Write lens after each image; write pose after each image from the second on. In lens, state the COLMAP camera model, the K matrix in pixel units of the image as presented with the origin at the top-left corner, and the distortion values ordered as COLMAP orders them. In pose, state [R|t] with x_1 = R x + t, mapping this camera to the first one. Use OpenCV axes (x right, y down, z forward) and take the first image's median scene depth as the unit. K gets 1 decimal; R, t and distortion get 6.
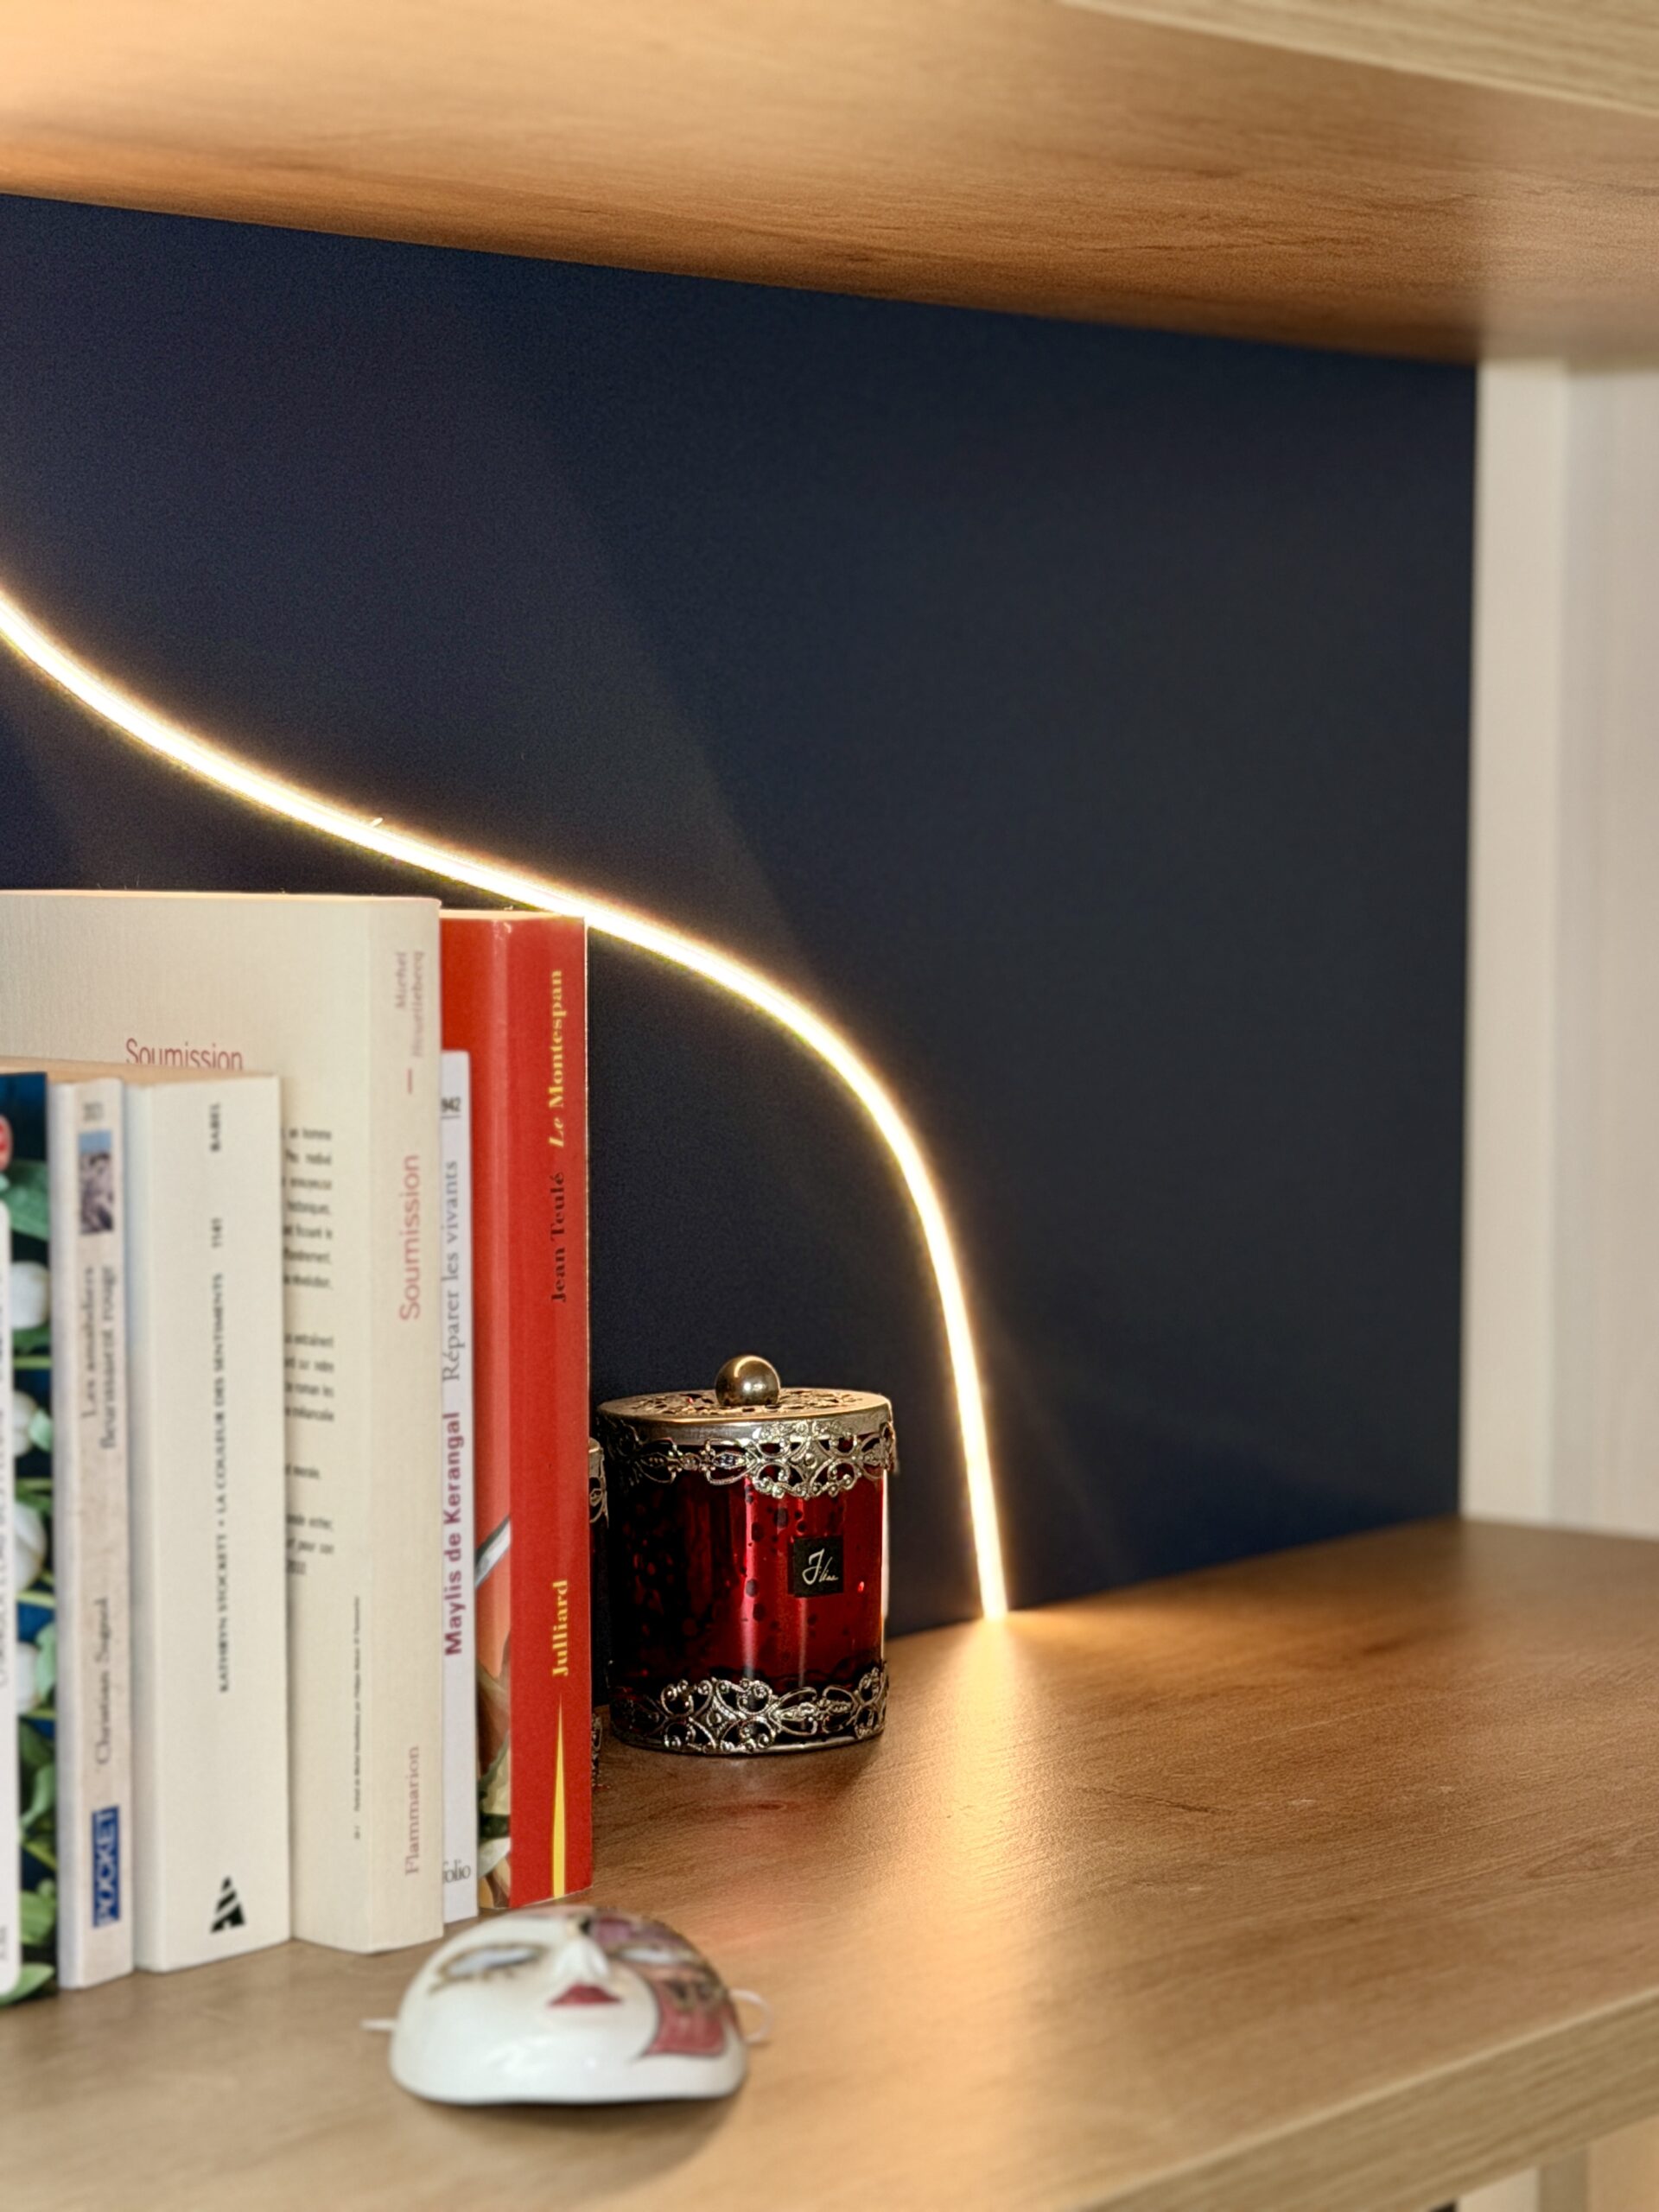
lens RADIAL K [[4809.1, 0, 828.1], [0, 4809.1, 1105.5], [0, 0, 1]] dist [0.126618, 0.000000]
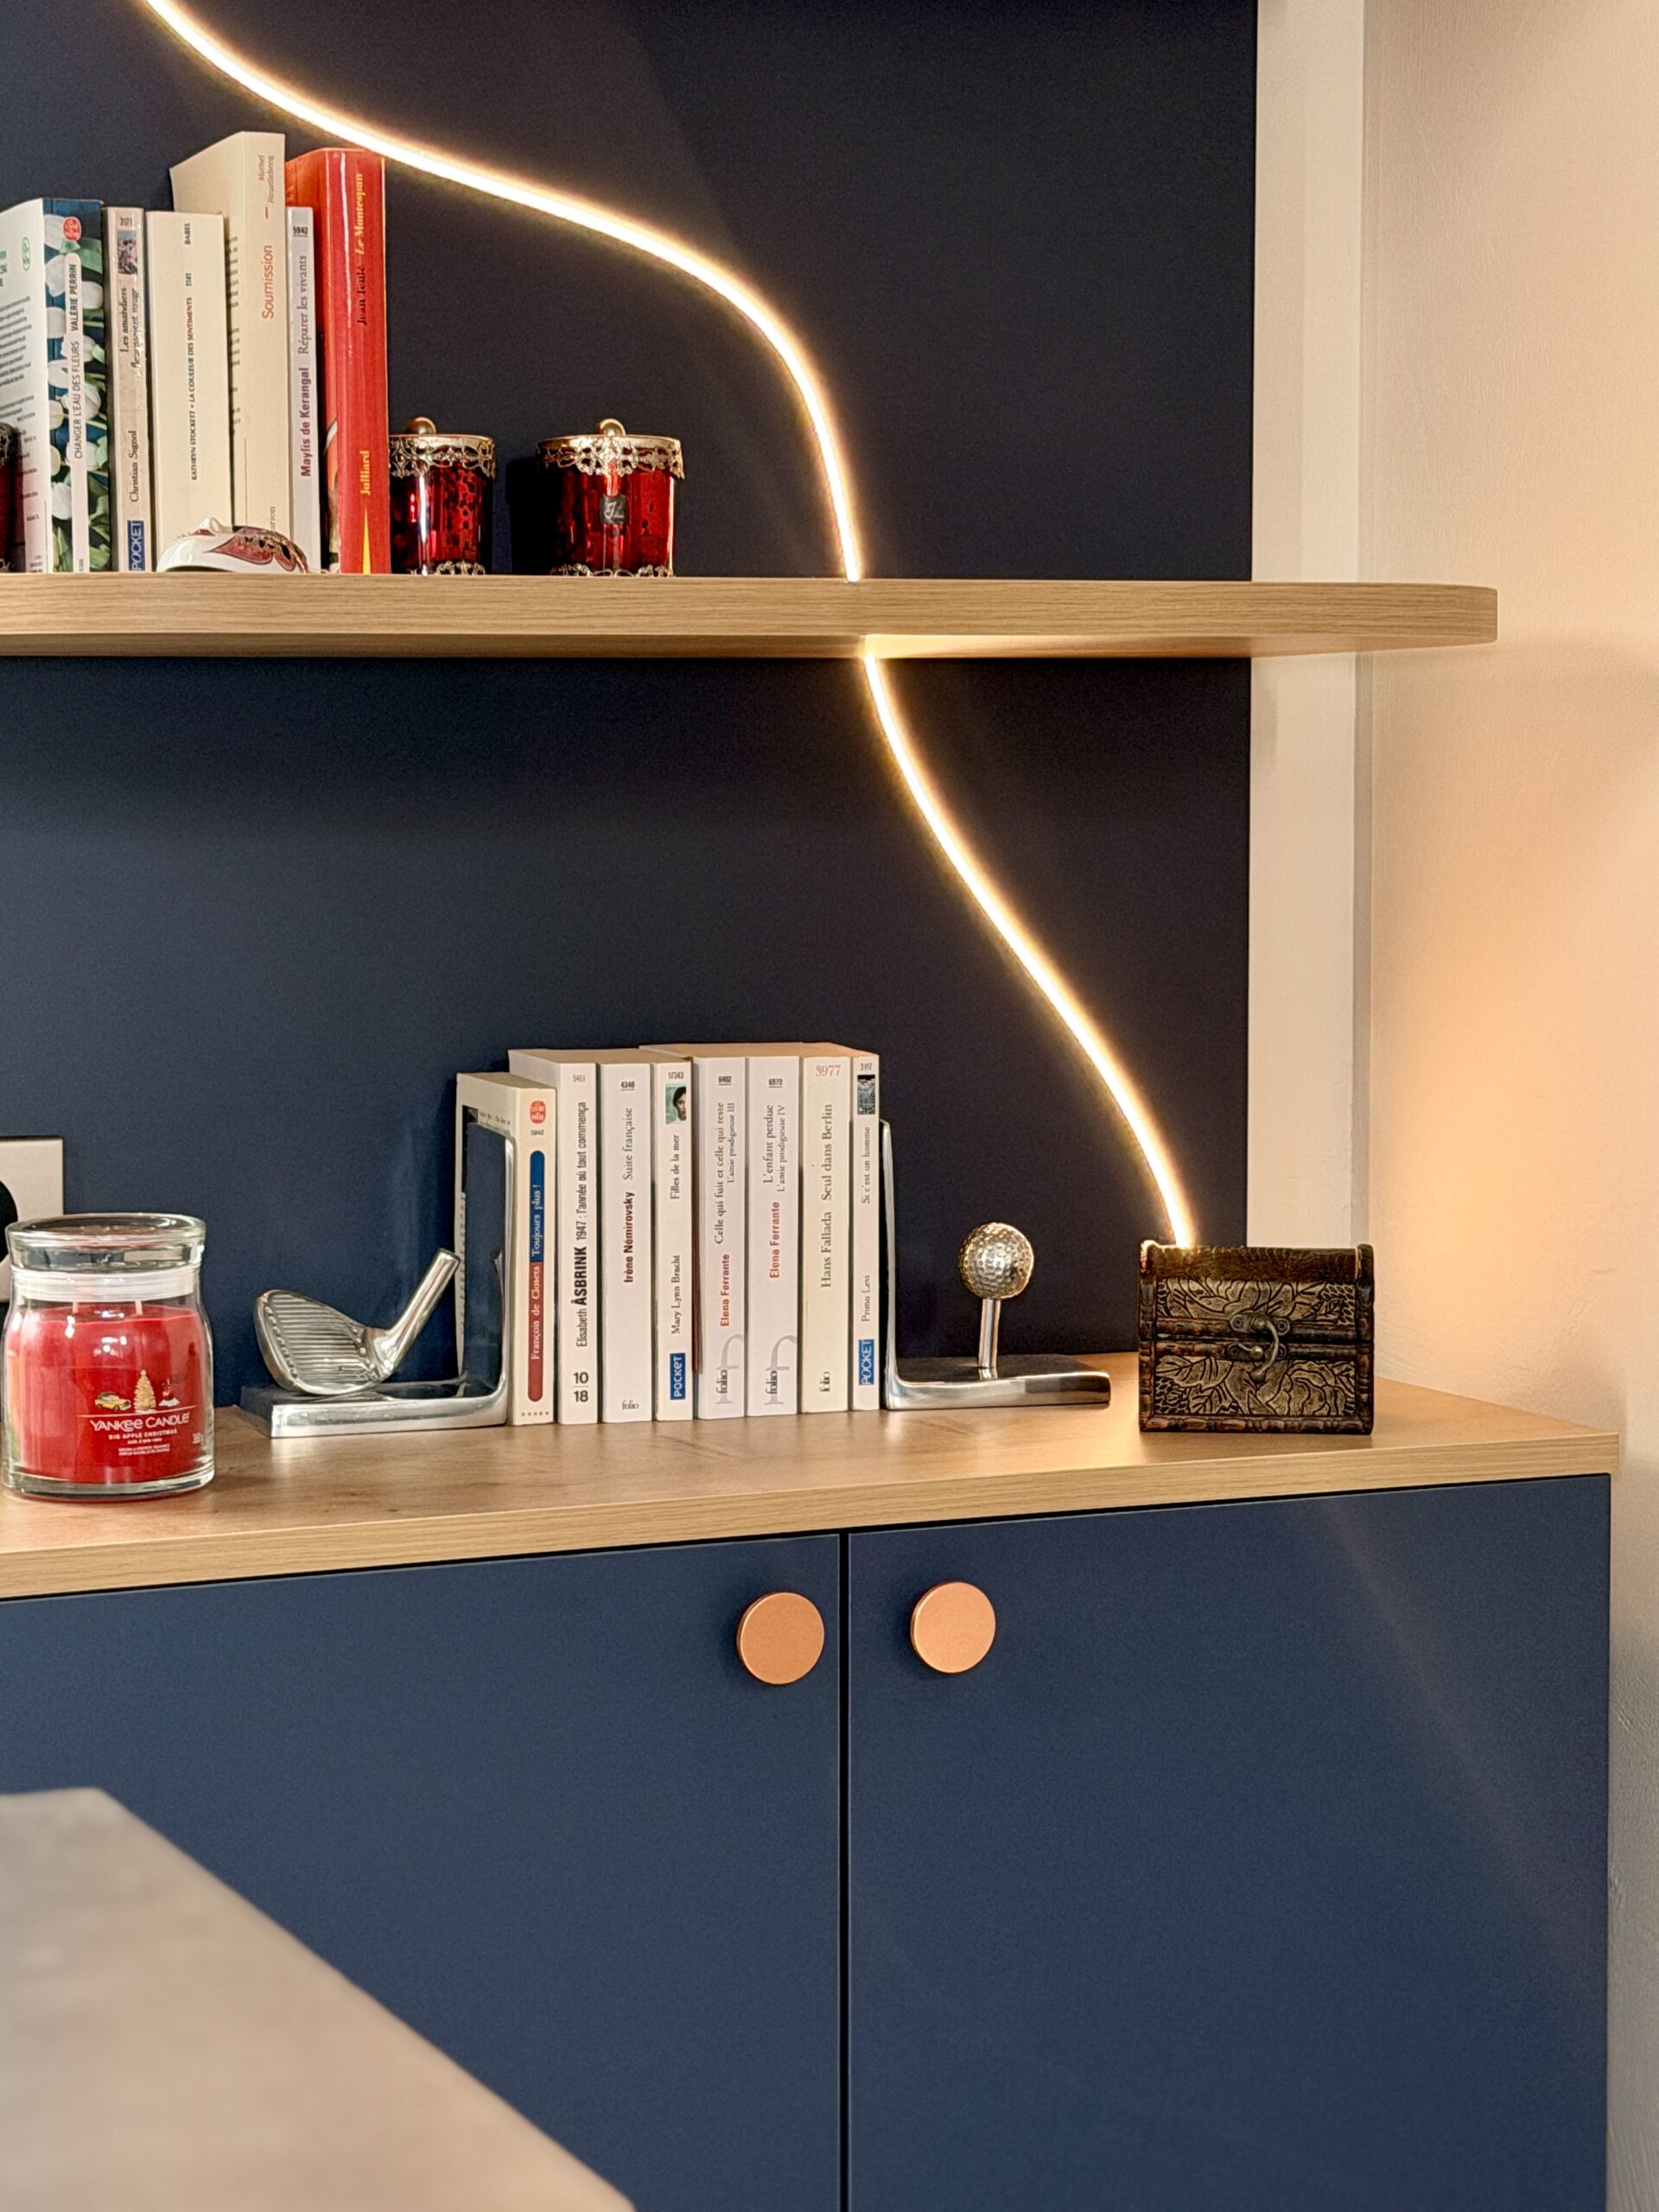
lens RADIAL K [[4617.3, 0, 828.1], [0, 4617.3, 1100.9], [0, 0, 1]] dist [0.135553, 0.000000]
pose [[0.905110, 0.025024, -0.424440, 1.125732], [-0.023956, 0.999682, 0.007852, 0.400882], [0.424501, 0.003061, 0.905422, -0.915987]]
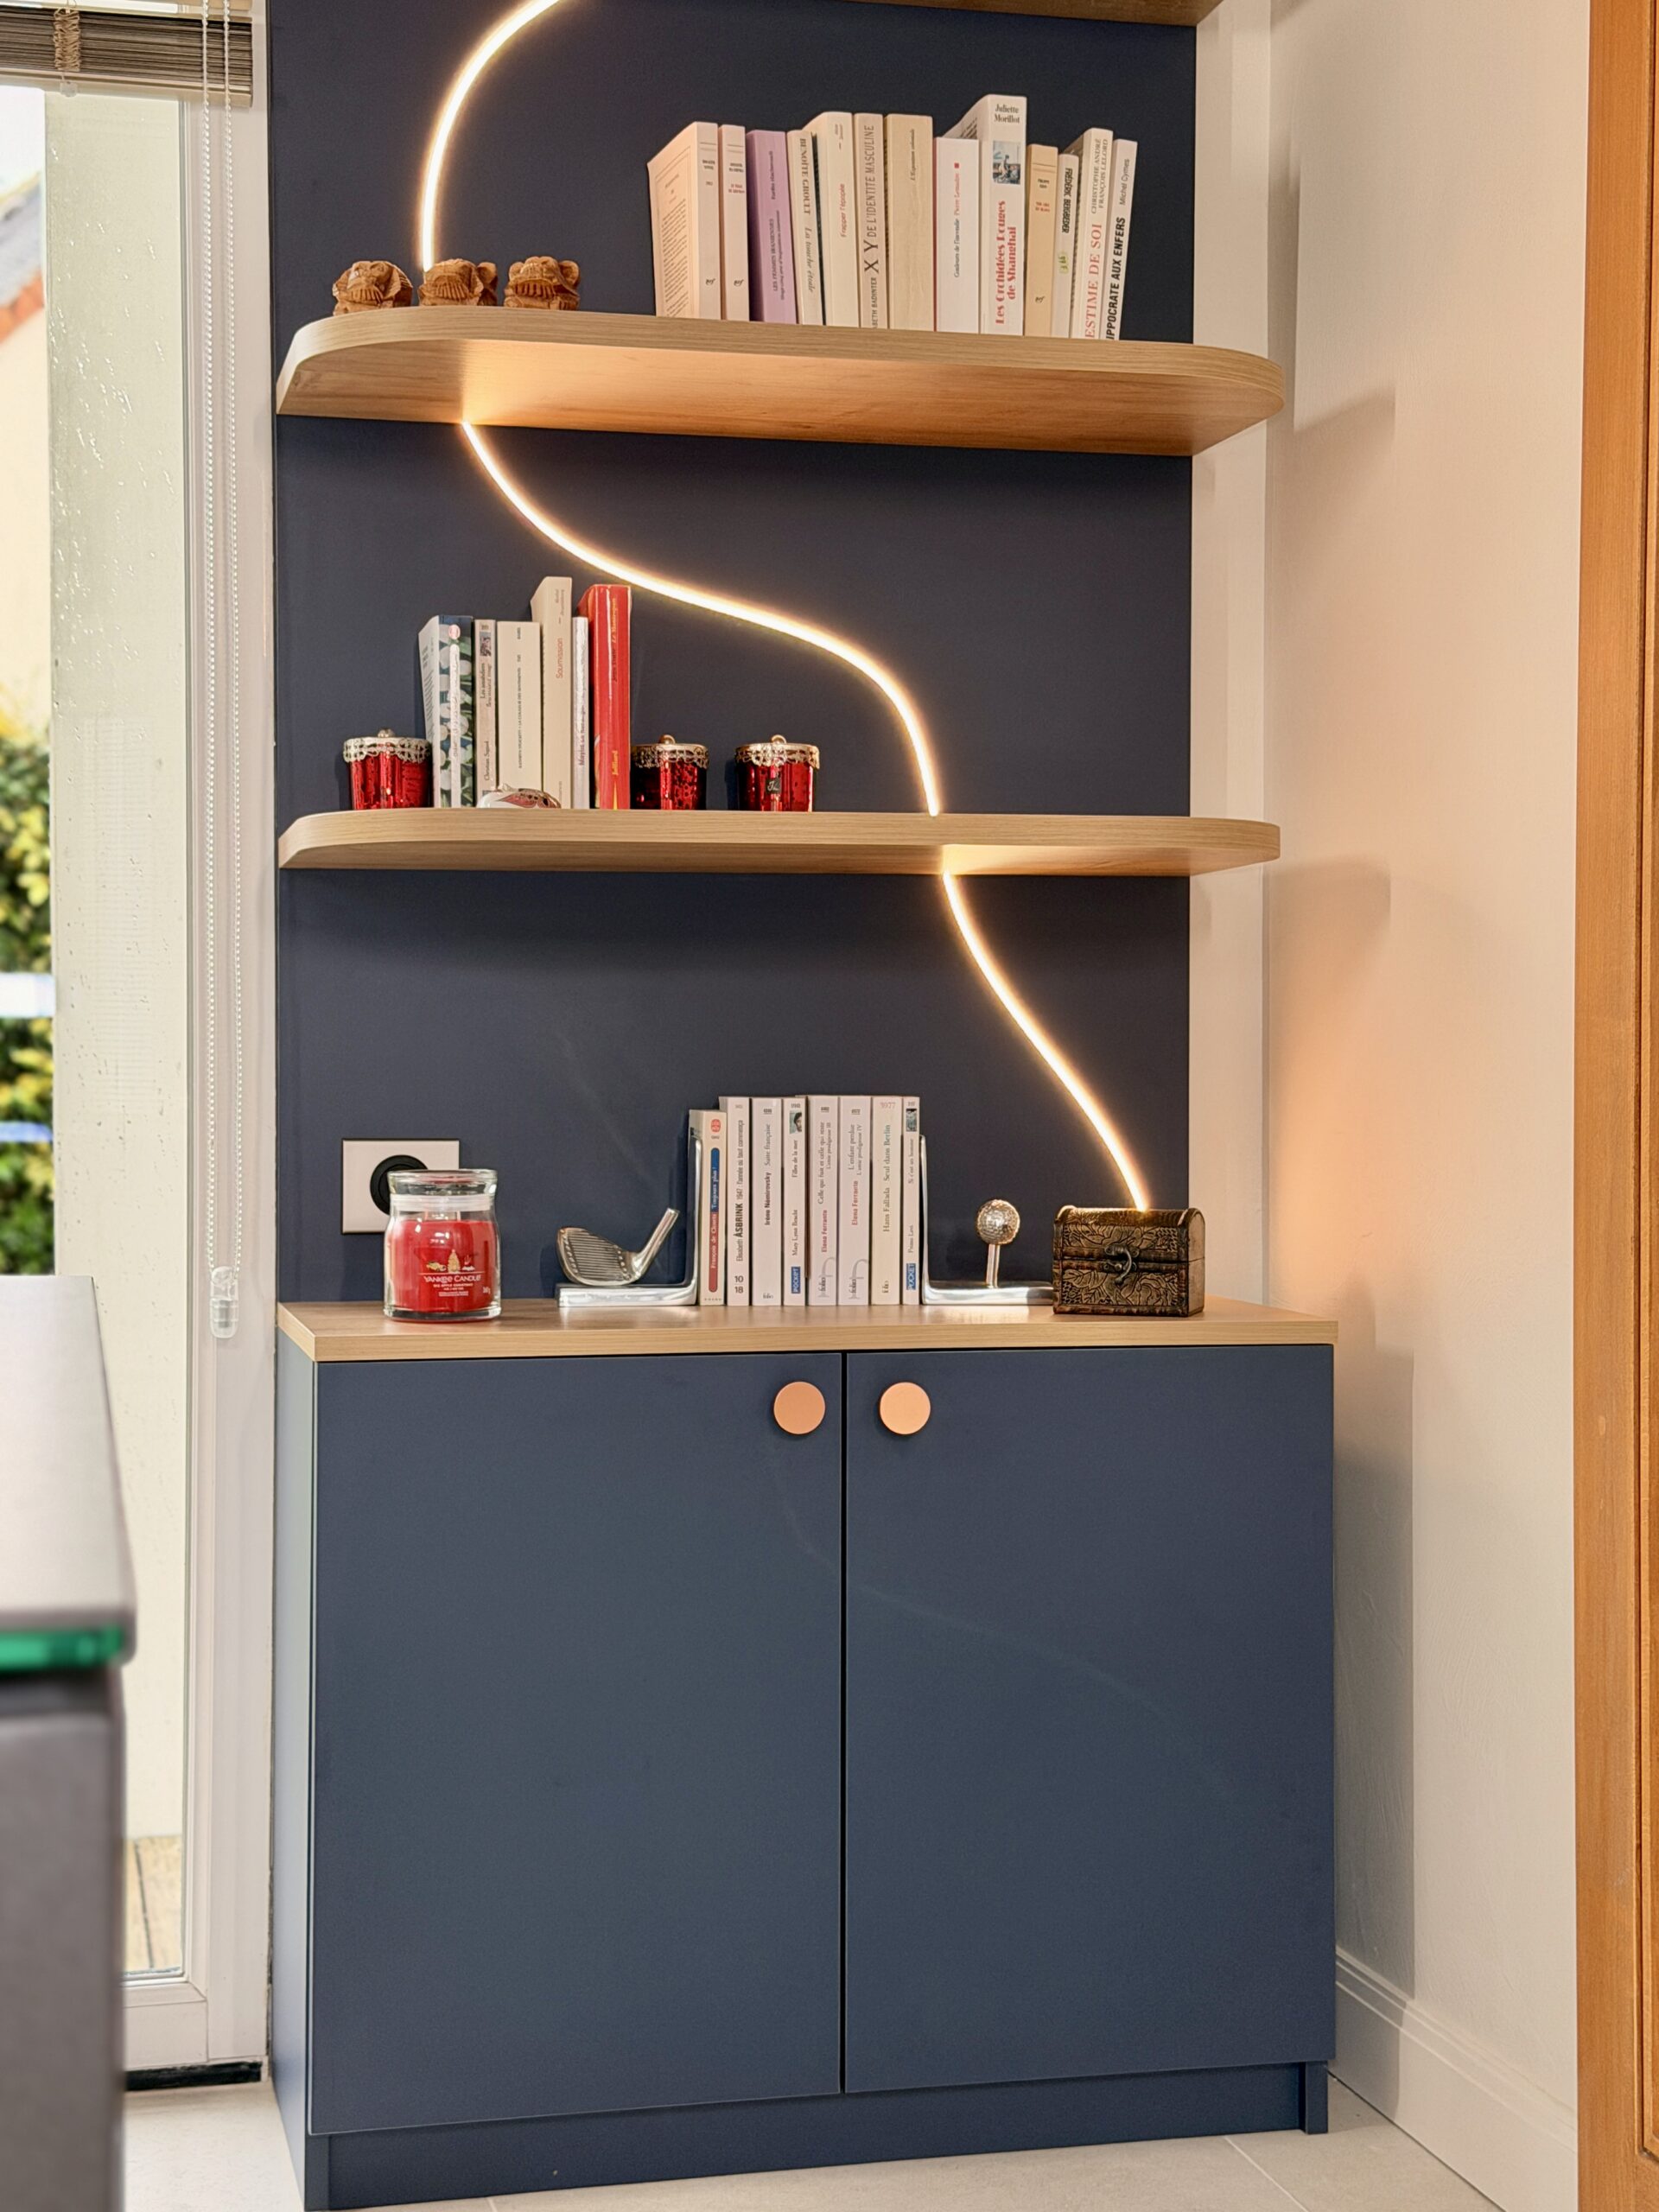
lens RADIAL K [[3375.6, 0, 840.3], [0, 3375.6, 1092.1], [0, 0, 1]] dist [0.134019, 0.000000]
pose [[0.806761, 0.000014, -0.590878, 1.861622], [-0.039039, 0.997816, -0.053278, 0.555075], [0.589587, 0.066050, 0.805000, -1.206908]]
